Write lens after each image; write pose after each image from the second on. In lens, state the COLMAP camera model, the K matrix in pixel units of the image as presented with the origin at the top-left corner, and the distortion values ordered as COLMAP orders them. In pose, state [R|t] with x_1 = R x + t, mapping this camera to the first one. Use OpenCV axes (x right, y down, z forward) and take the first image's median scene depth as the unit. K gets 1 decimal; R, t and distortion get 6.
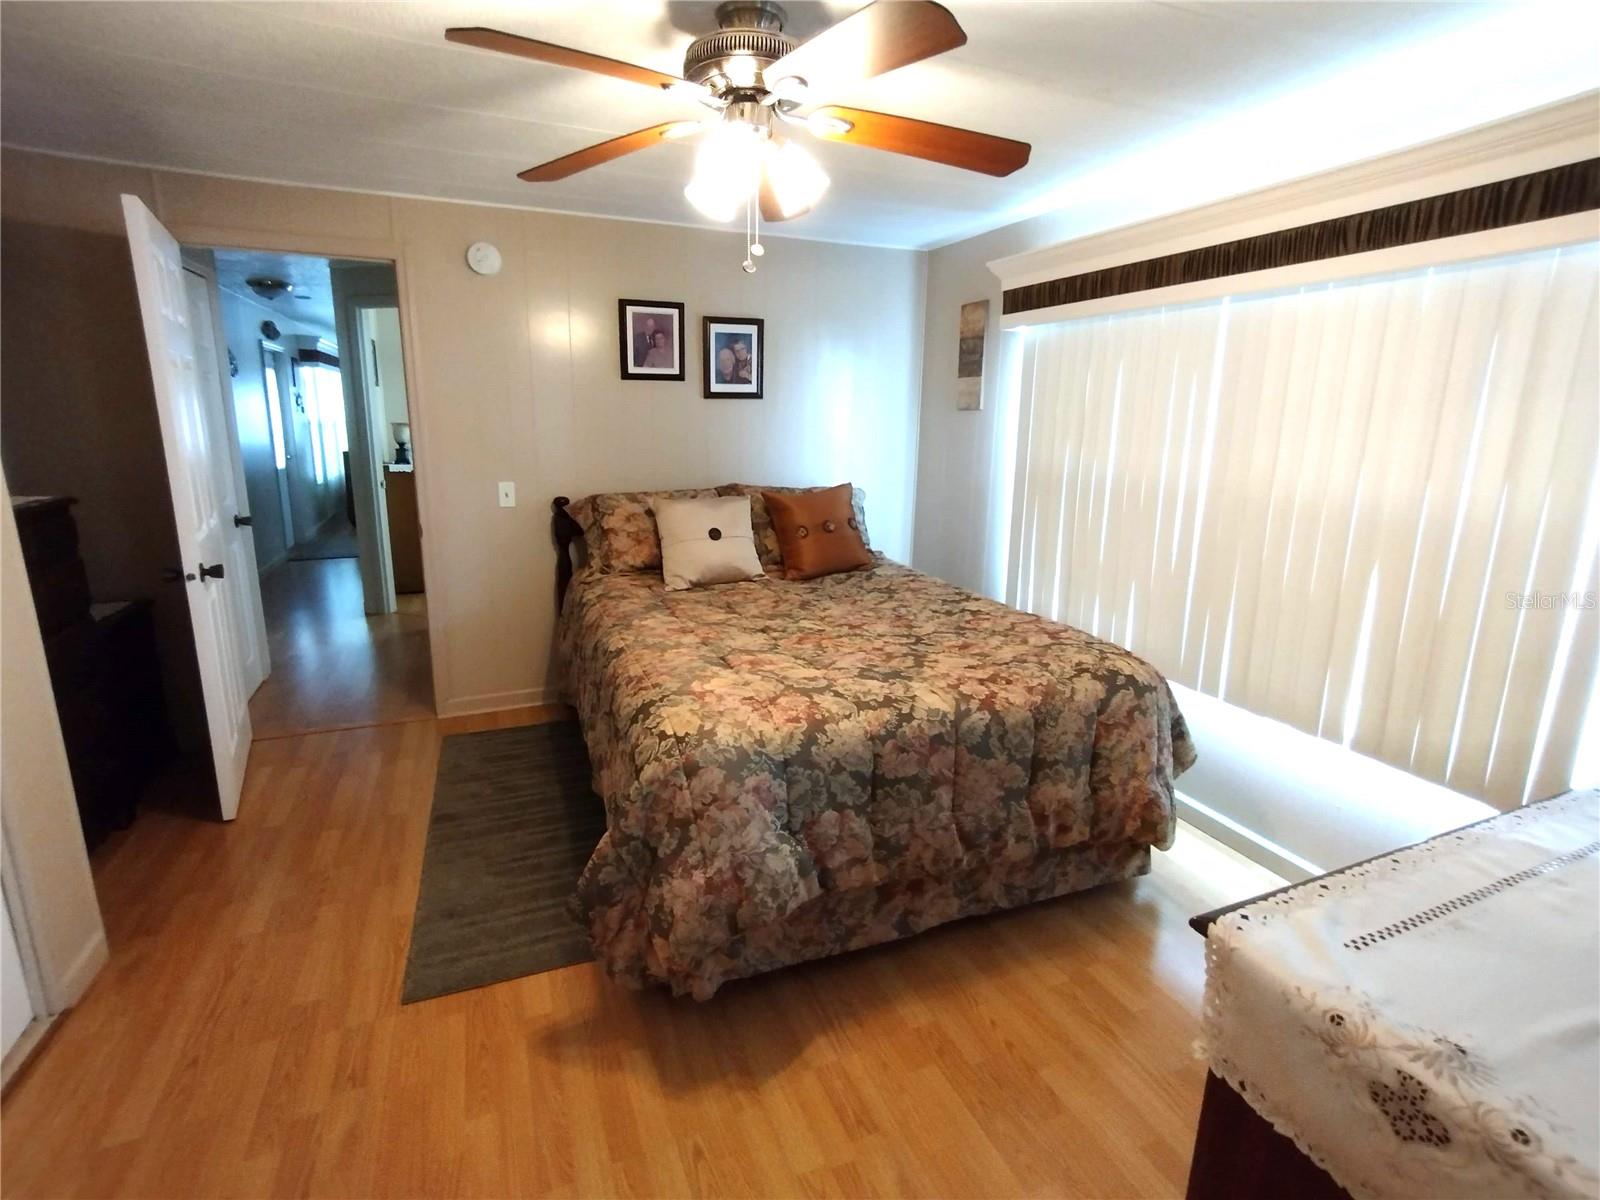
lens RADIAL K [[732.1, 0, 778.5], [0, 732.1, 584.8], [0, 0, 1]] dist [-0.007516, 0.002971]
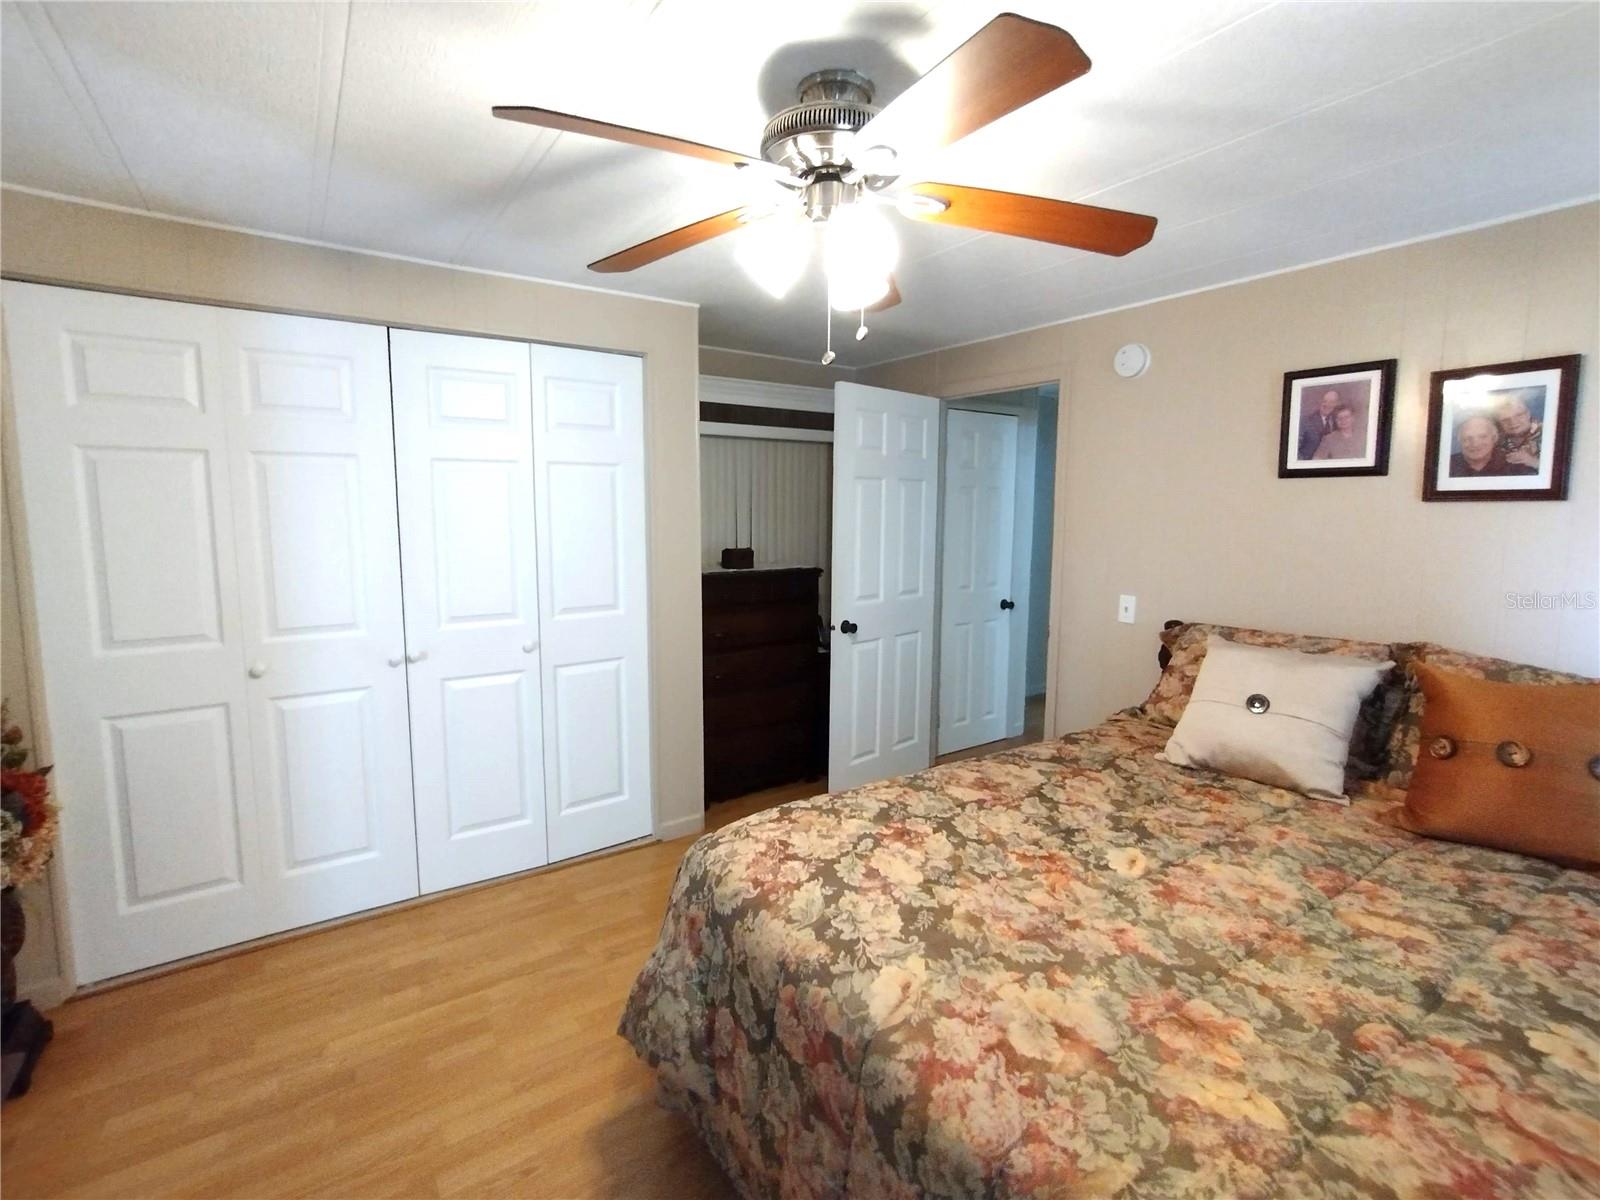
lens RADIAL K [[732.1, 0, 805.6], [0, 732.1, 585.9], [0, 0, 1]] dist [-0.007516, 0.002971]
pose [[0.219608, 0.095817, -0.970872, 0.645581], [-0.230659, 0.972050, 0.043760, -0.153731], [0.947929, 0.214330, 0.235571, 0.628318]]
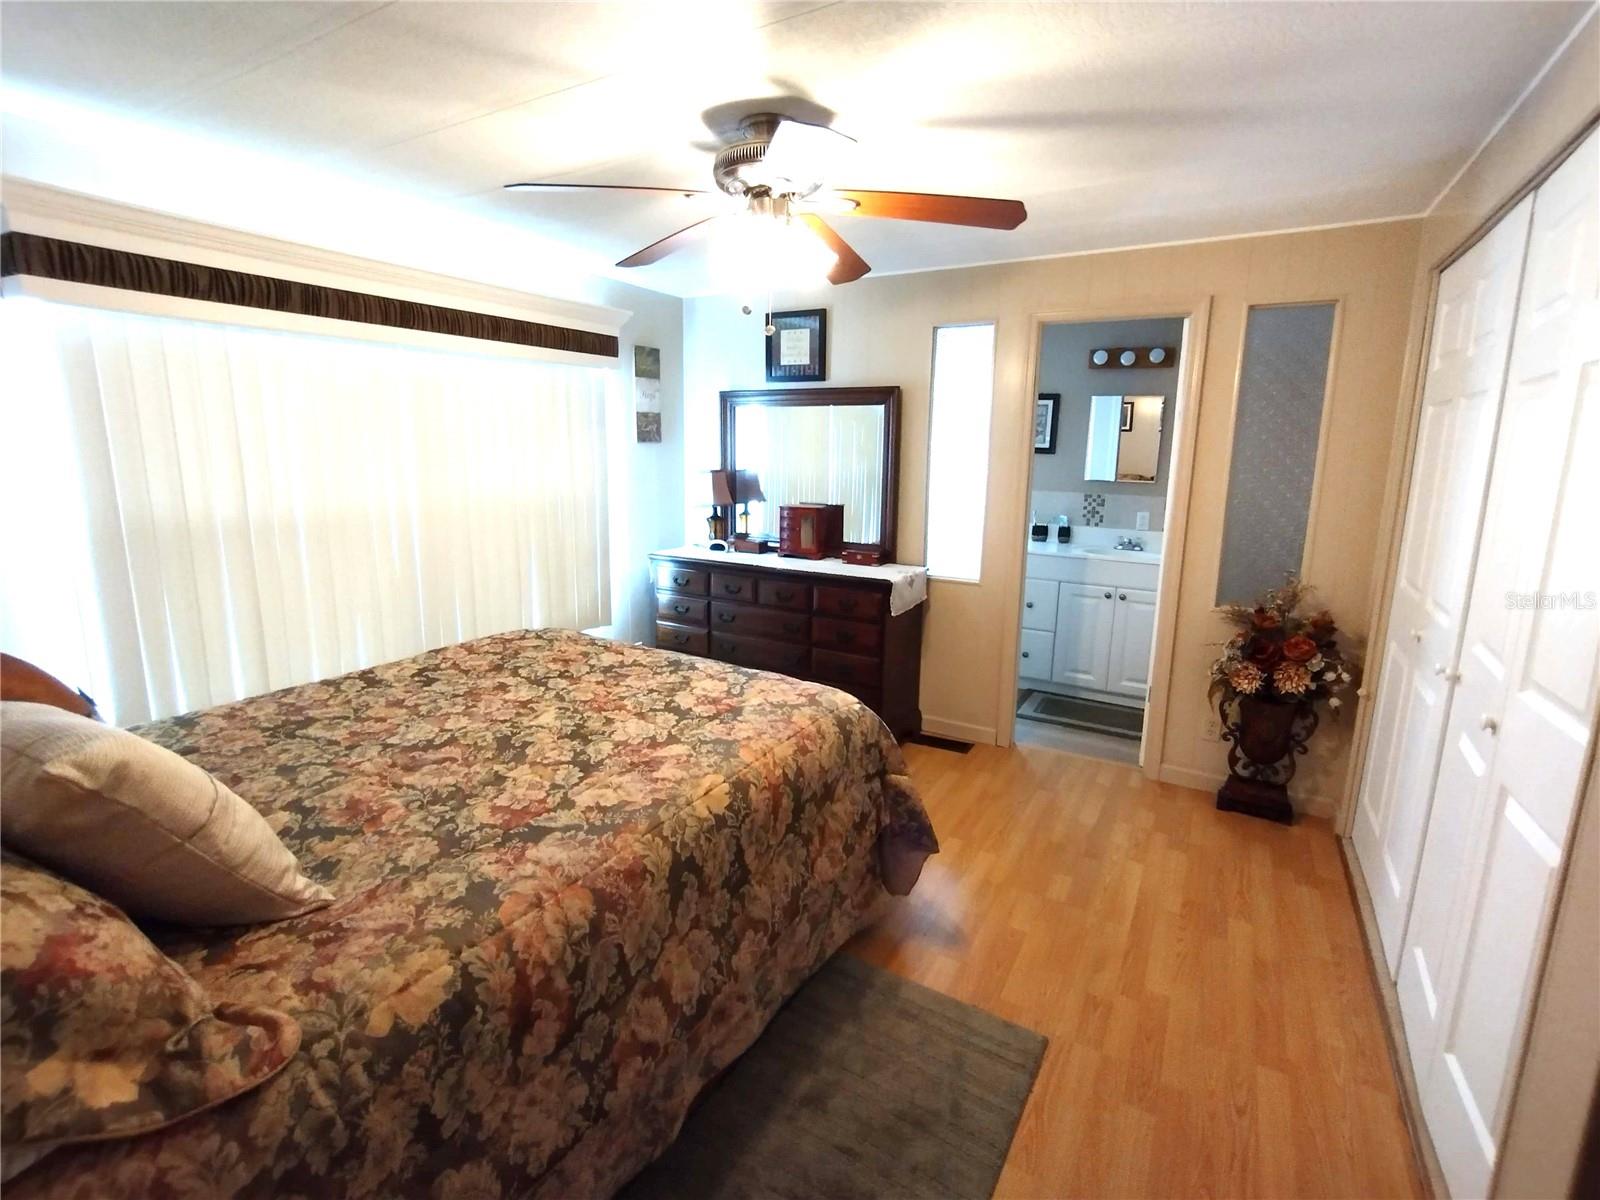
lens RADIAL K [[732.1, 0, 806.8], [0, 732.1, 573.6], [0, 0, 1]] dist [-0.007516, 0.002971]
pose [[-0.607981, -0.164362, 0.776752, -0.819255], [0.159970, 0.932913, 0.322618, -0.342302], [-0.777668, 0.320403, -0.540901, 1.320469]]
